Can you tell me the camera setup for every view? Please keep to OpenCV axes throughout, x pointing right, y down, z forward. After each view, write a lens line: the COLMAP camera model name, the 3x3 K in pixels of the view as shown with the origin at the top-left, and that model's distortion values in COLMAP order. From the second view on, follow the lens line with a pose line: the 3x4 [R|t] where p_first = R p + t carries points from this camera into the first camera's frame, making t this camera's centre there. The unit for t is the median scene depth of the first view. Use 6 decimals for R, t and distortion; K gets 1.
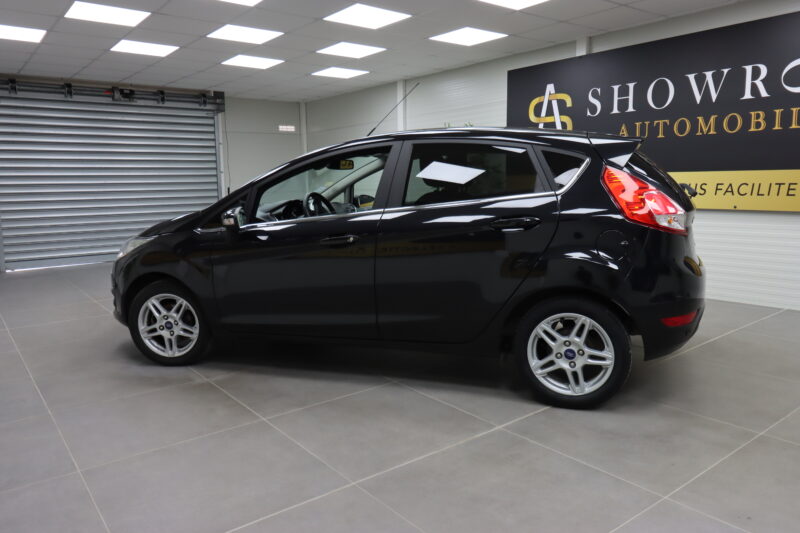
lens RADIAL K [[602.7, 0, 400.0], [0, 602.7, 266.5], [0, 0, 1]] dist [0.006820, 0.001586]
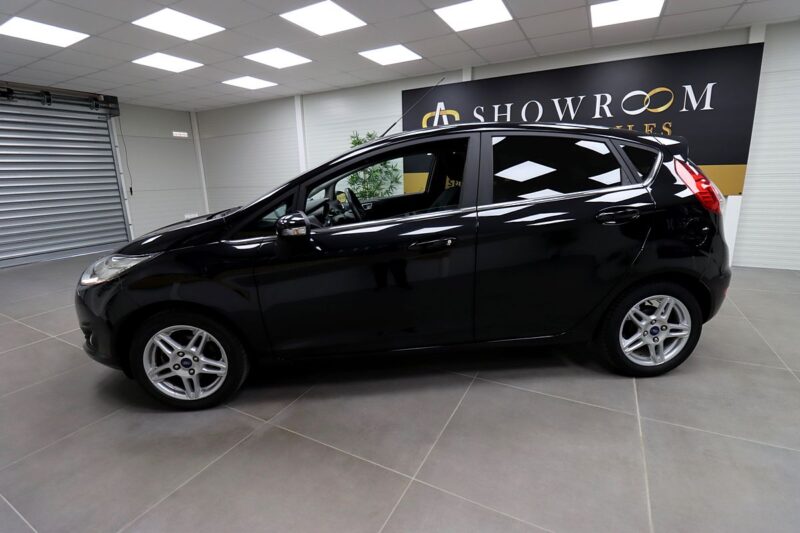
lens RADIAL K [[371.4, 0, 399.1], [0, 371.4, 261.1], [0, 0, 1]] dist [0.000829, -0.013113]
pose [[0.907163, -0.104406, 0.407621, -0.248486], [0.072396, 0.993009, 0.093227, -0.048883], [-0.414505, -0.055062, 0.908380, 0.346125]]
